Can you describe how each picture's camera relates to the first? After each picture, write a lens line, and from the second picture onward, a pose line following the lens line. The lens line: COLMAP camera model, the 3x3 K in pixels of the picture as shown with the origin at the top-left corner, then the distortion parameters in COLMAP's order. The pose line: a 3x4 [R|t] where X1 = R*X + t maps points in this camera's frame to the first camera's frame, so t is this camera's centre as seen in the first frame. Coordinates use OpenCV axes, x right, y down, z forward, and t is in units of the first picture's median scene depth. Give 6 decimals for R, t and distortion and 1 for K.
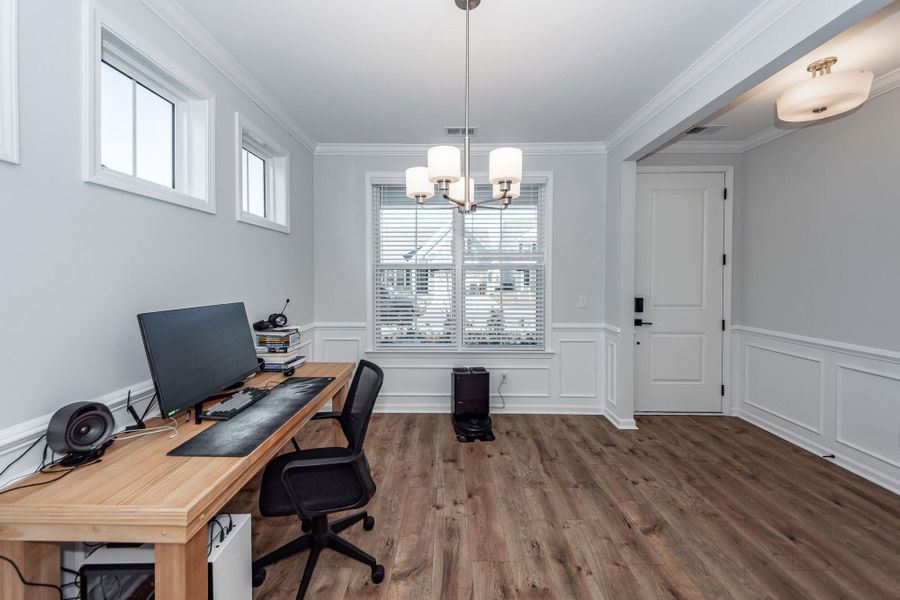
lens RADIAL K [[341.2, 0, 445.7], [0, 341.2, 276.2], [0, 0, 1]] dist [0.017119, -0.006950]
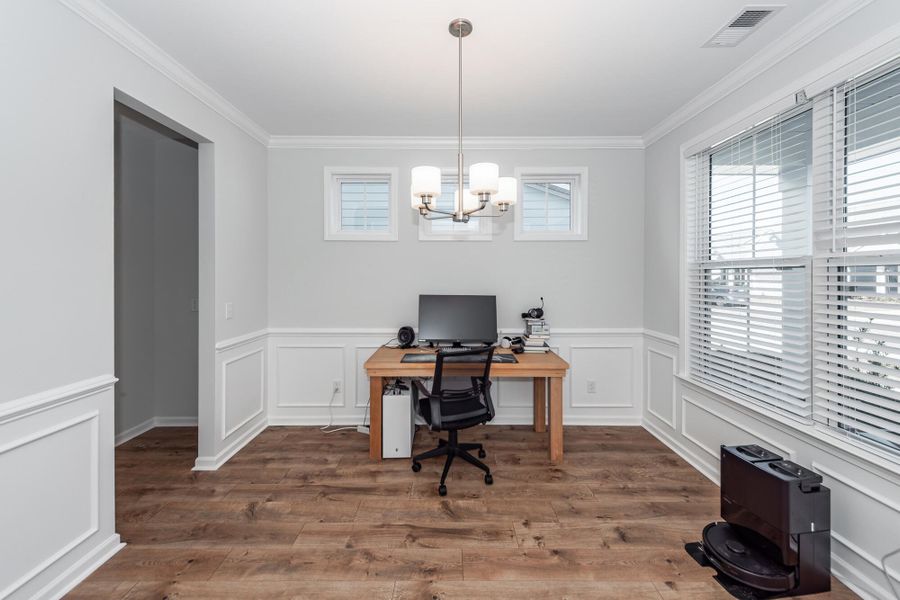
lens RADIAL K [[341.2, 0, 445.7], [0, 341.2, 276.2], [0, 0, 1]] dist [0.017119, -0.006950]
pose [[-0.011820, 0.004467, -0.999920, 0.682688], [0.000591, 0.999990, 0.004461, -0.012912], [0.999930, -0.000538, -0.011823, 0.577835]]
